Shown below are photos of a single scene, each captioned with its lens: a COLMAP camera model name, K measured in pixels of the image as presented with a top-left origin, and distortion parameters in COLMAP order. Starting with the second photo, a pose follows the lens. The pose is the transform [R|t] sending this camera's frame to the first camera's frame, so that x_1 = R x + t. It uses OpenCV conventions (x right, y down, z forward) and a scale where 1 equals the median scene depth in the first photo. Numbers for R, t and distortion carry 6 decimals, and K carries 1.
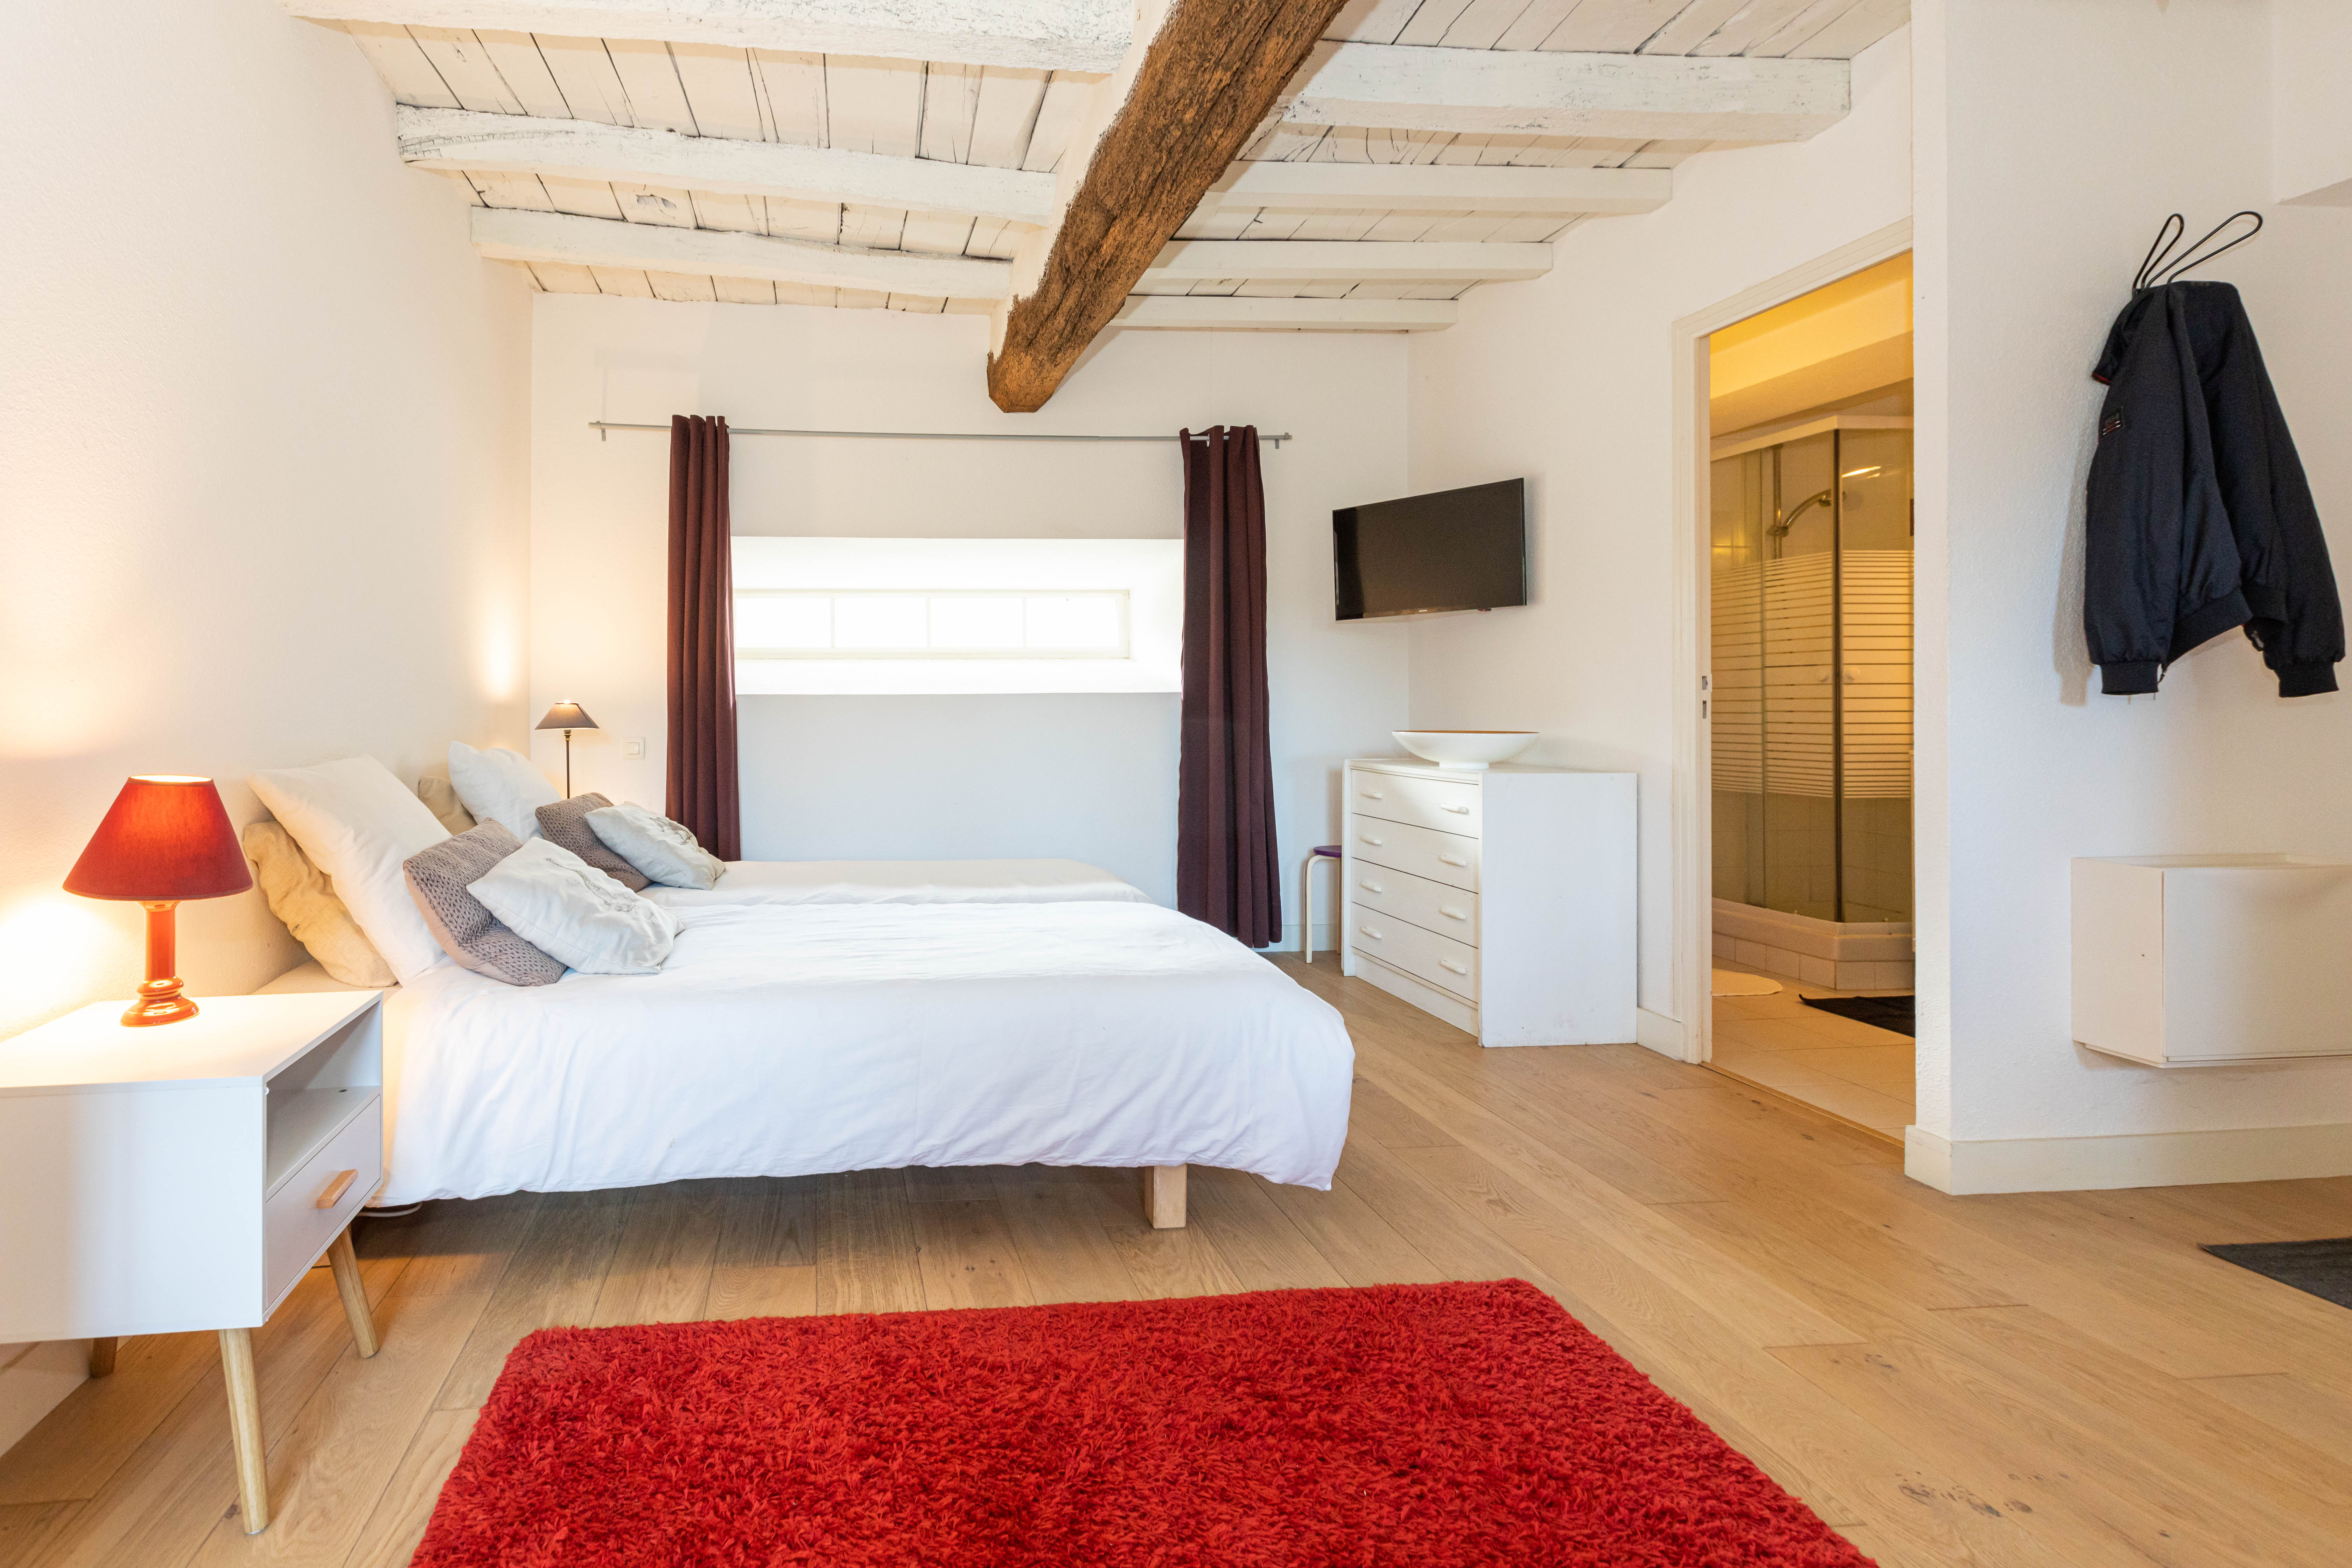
lens RADIAL K [[1282.3, 0, 1175.4], [0, 1282.3, 650.9], [0, 0, 1]] dist [0.002459, 0.000945]
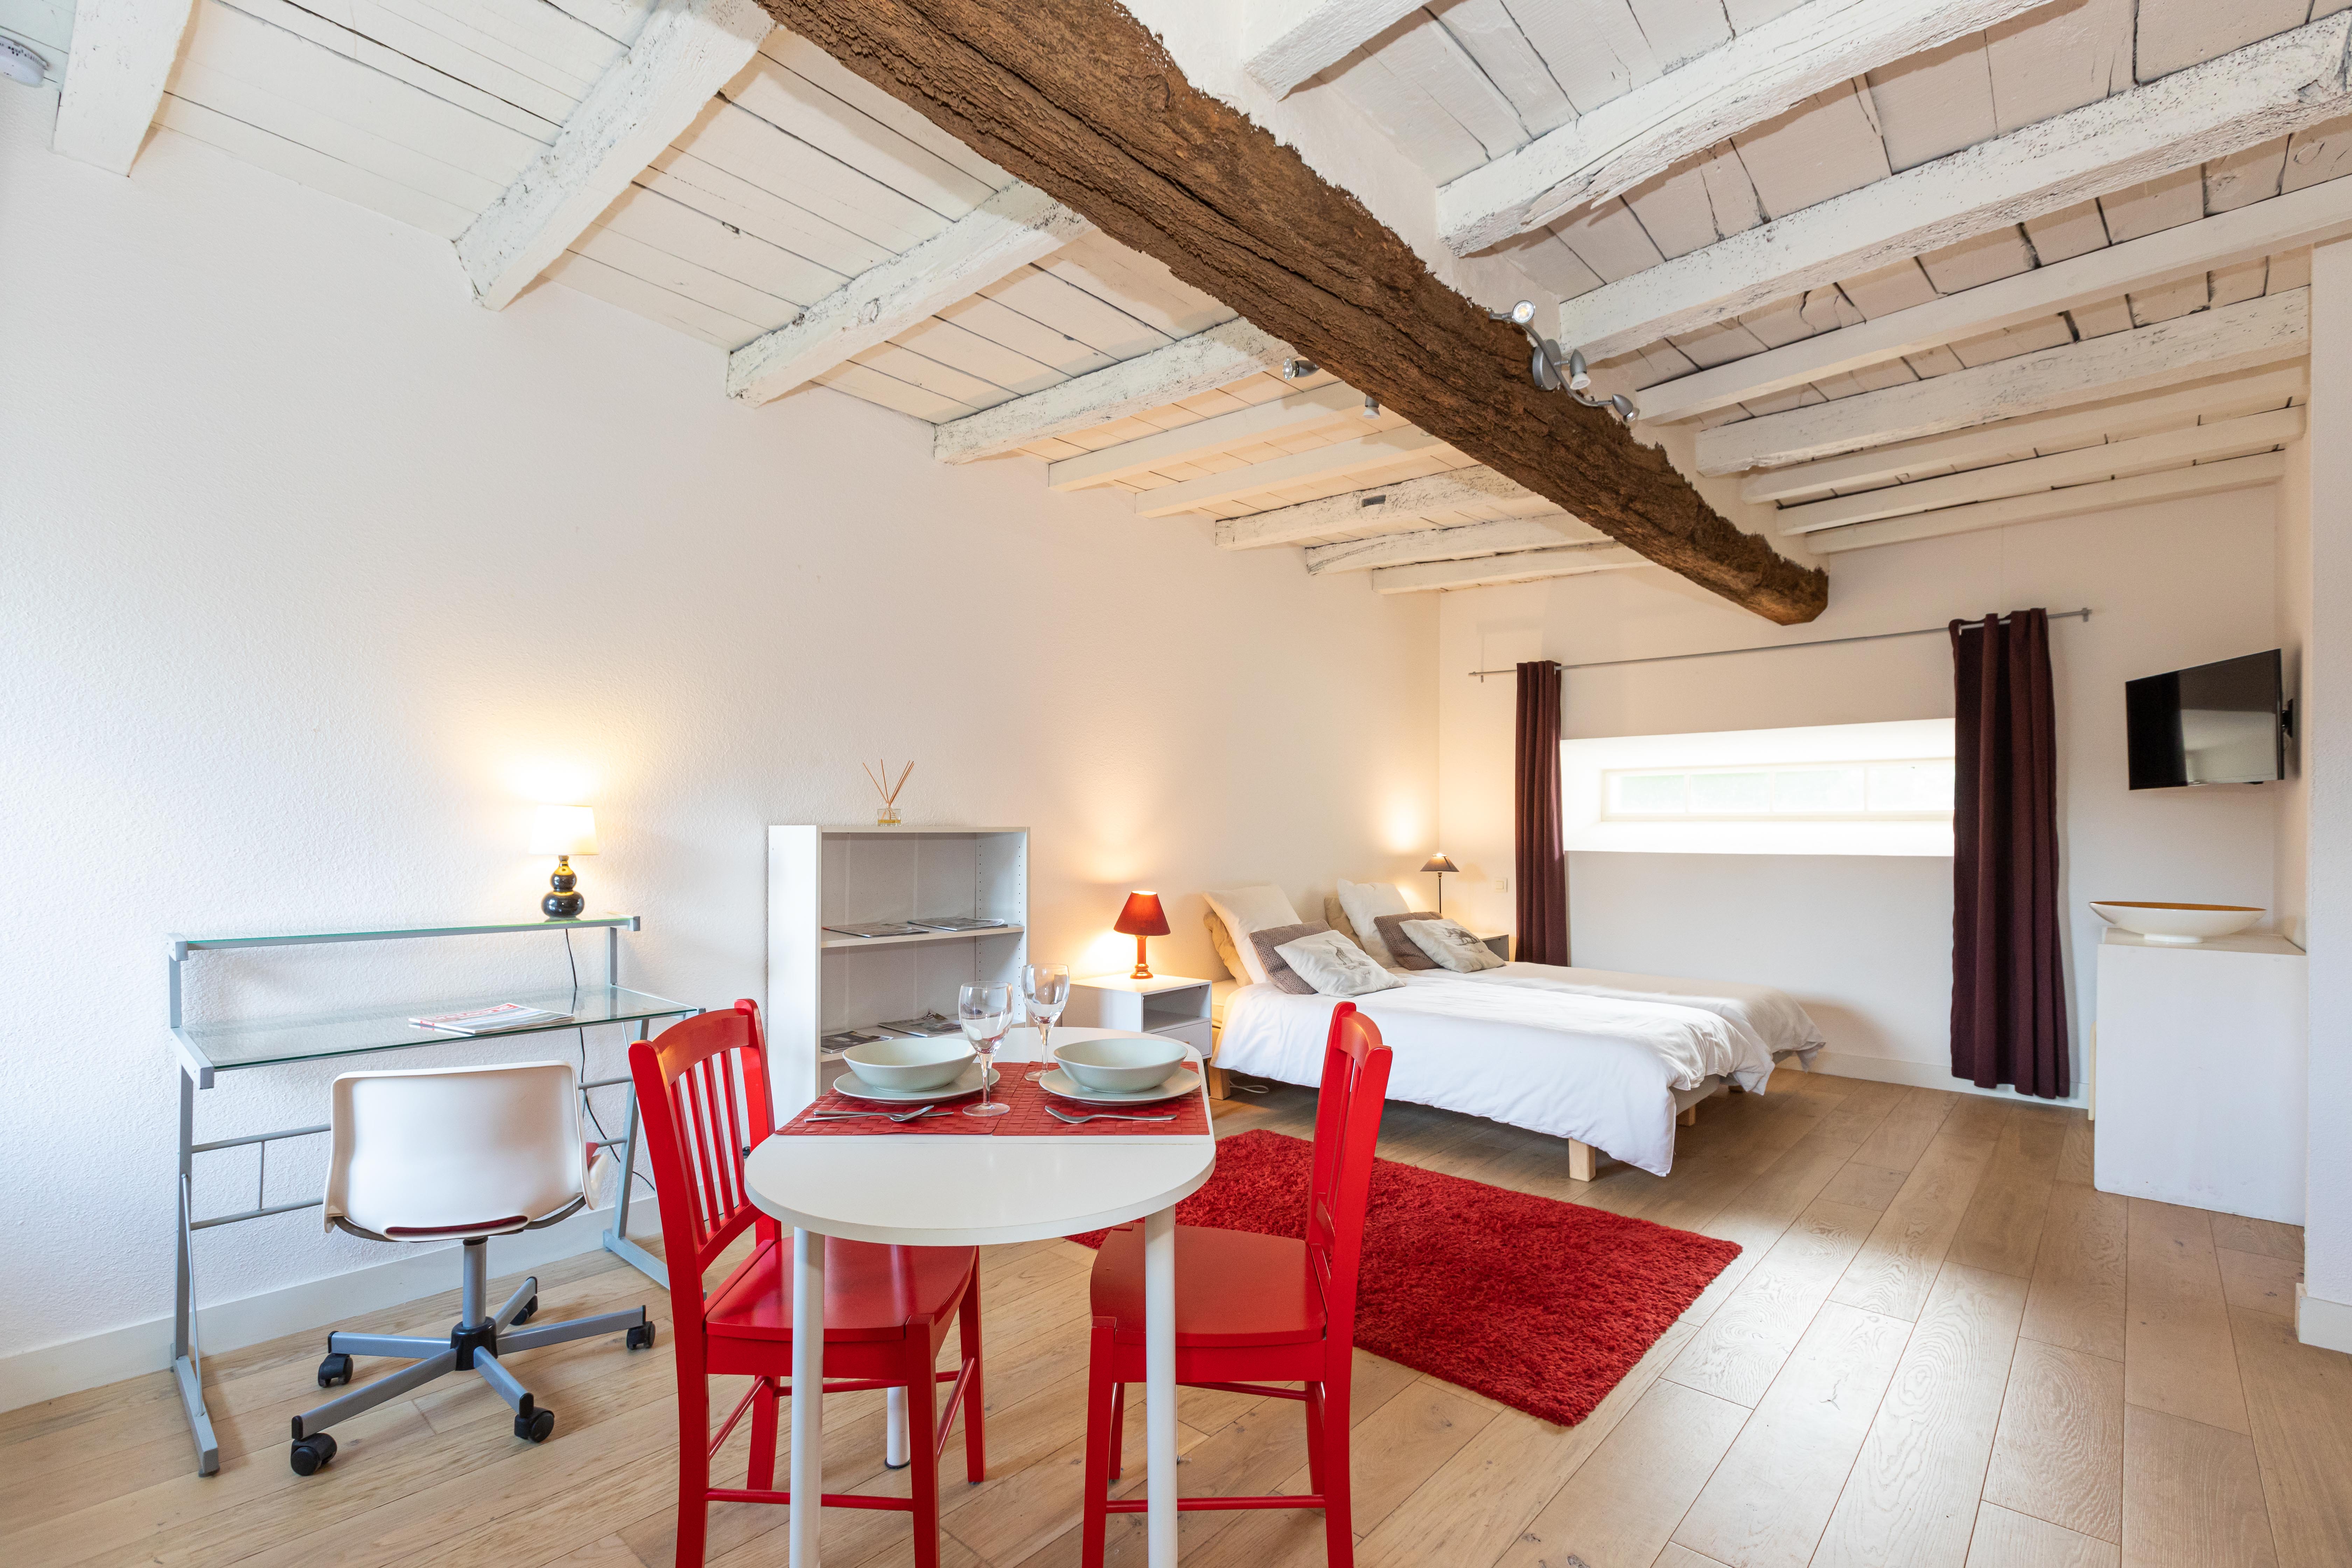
lens RADIAL K [[1055.4, 0, 1187.7], [0, 1055.4, 785.3], [0, 0, 1]] dist [0.000443, 0.000710]
pose [[0.690919, -0.024908, -0.722502, 0.256094], [0.013509, 0.999677, -0.021545, -0.023063], [0.722805, 0.005125, 0.691033, -0.142481]]
